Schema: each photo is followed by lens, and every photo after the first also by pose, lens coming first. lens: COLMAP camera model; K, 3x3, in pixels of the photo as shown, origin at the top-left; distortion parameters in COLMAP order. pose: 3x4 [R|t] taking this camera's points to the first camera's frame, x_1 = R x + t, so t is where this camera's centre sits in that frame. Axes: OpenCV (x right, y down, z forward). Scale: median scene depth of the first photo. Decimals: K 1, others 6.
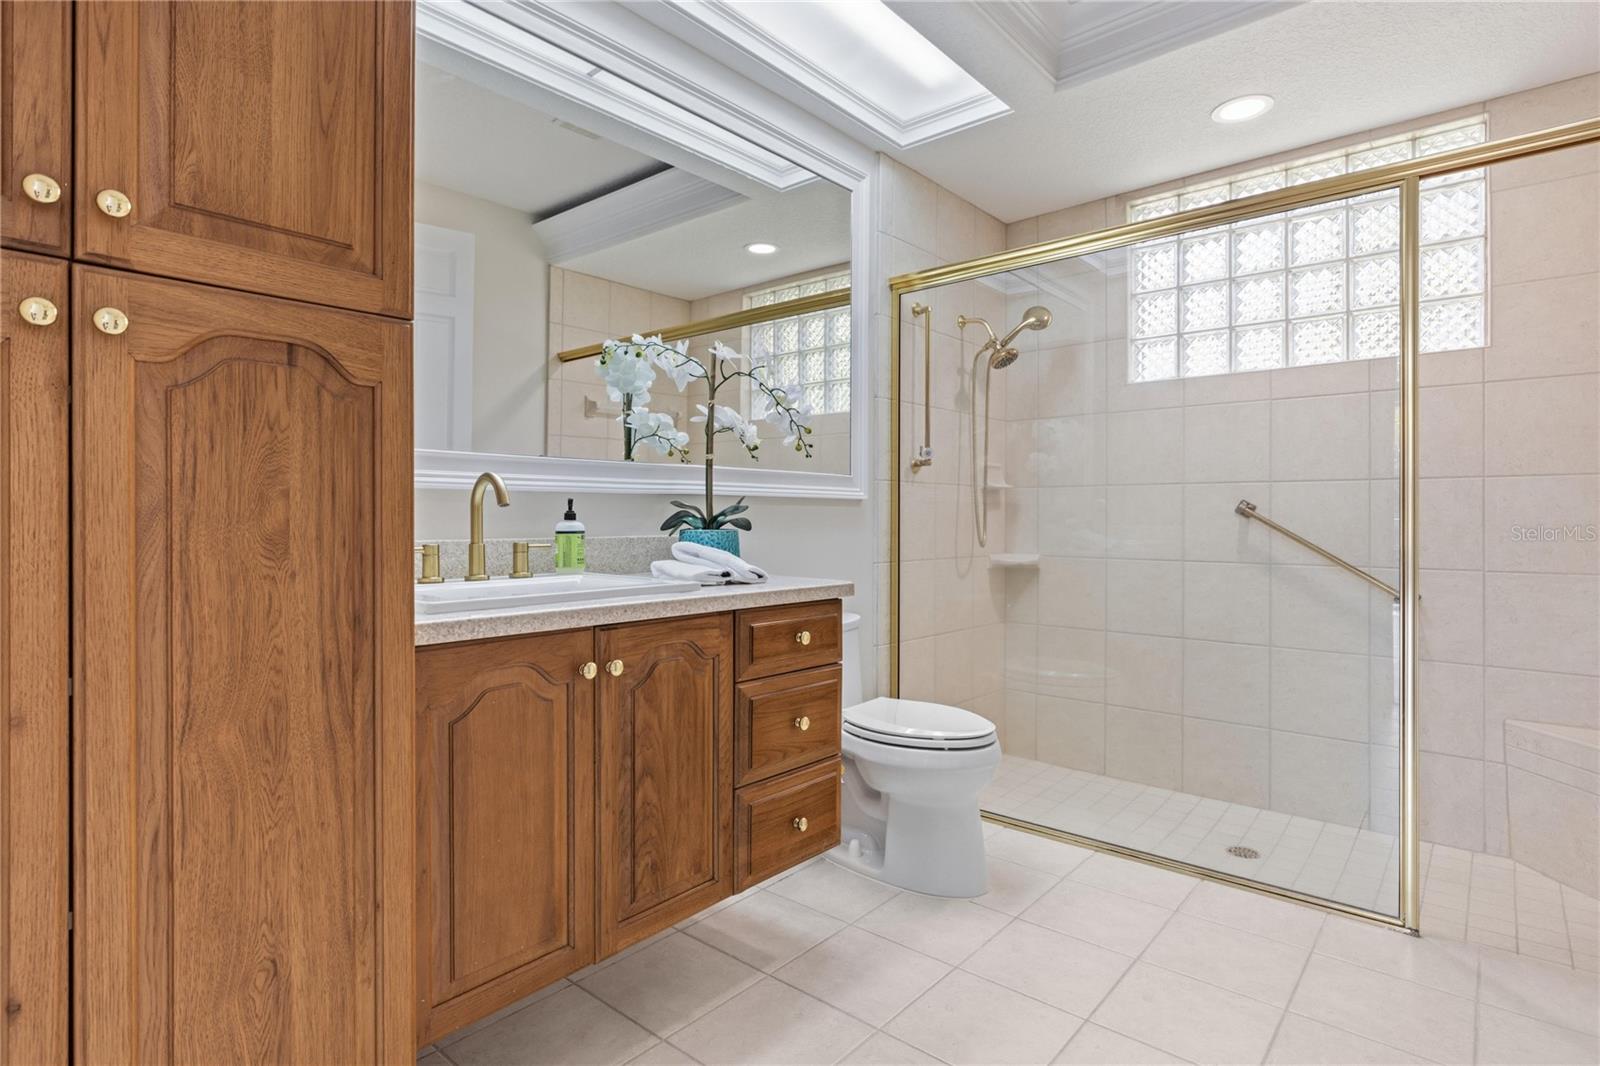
lens RADIAL K [[824.2, 0, 801.0], [0, 824.2, 515.9], [0, 0, 1]] dist [0.003080, 0.000442]
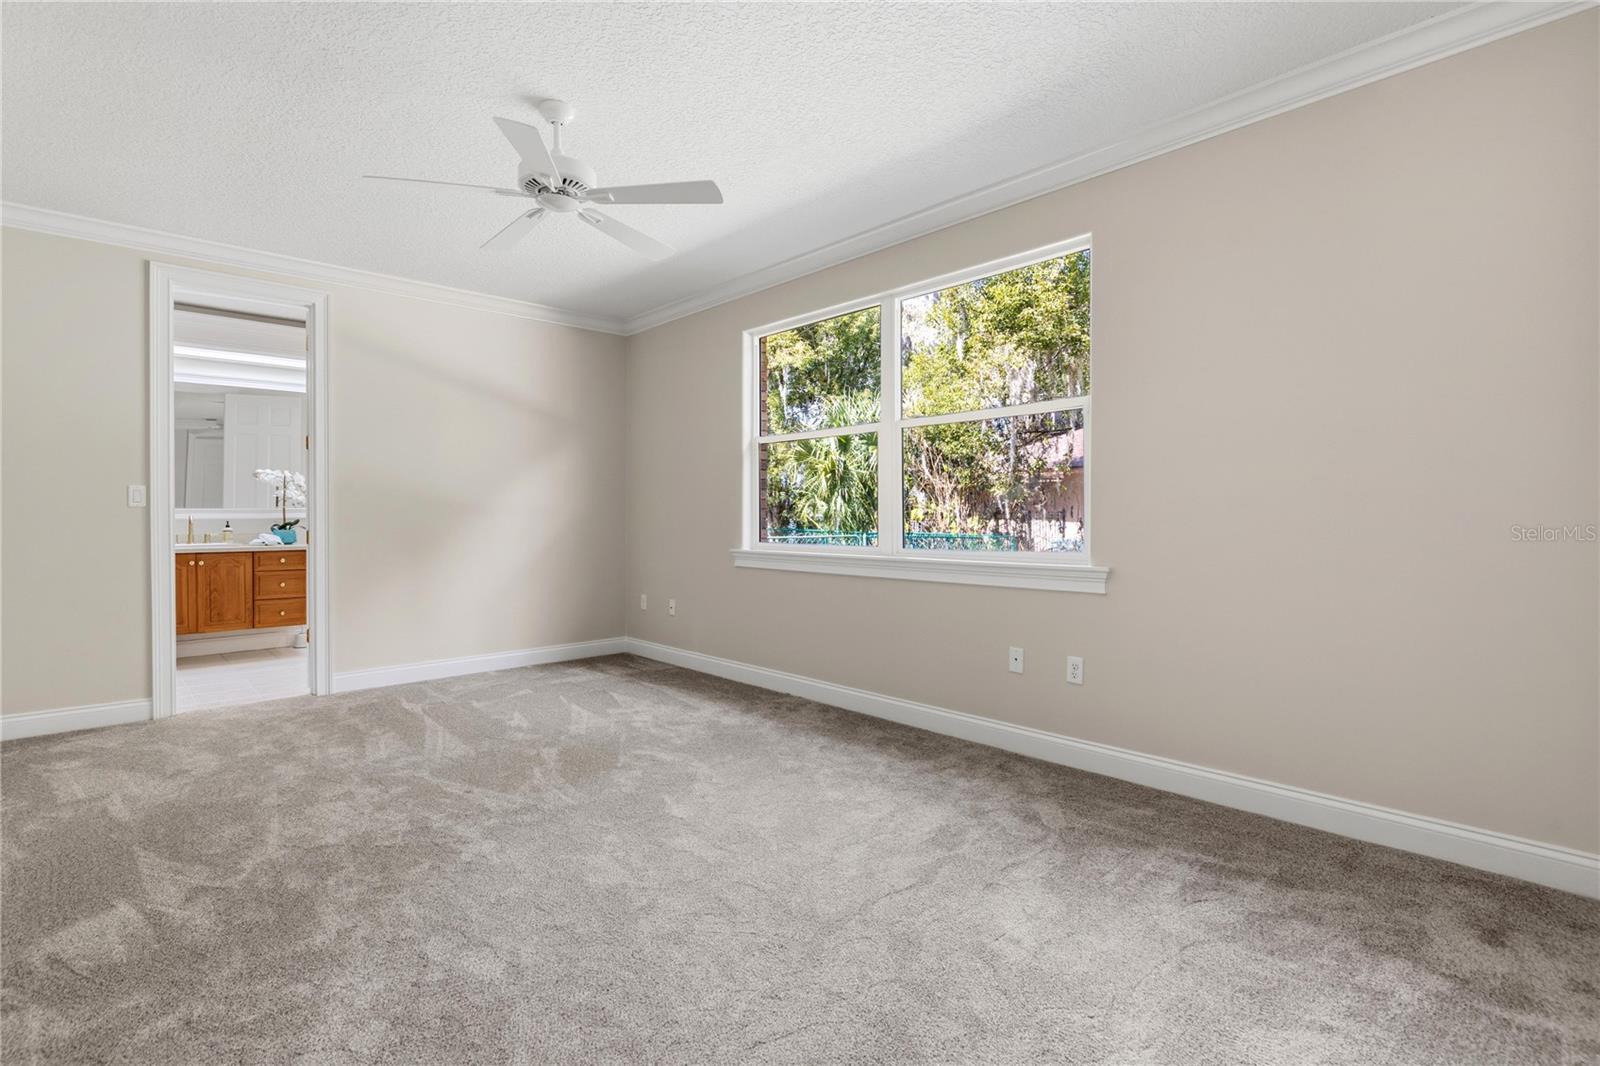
lens RADIAL K [[765.5, 0, 796.4], [0, 765.5, 507.4], [0, 0, 1]] dist [0.000717, -0.000388]
pose [[0.993844, 0.002230, -0.110765, 2.628437], [-0.001794, 0.999990, 0.004035, -0.100004], [0.110773, -0.003812, 0.993838, -2.079879]]
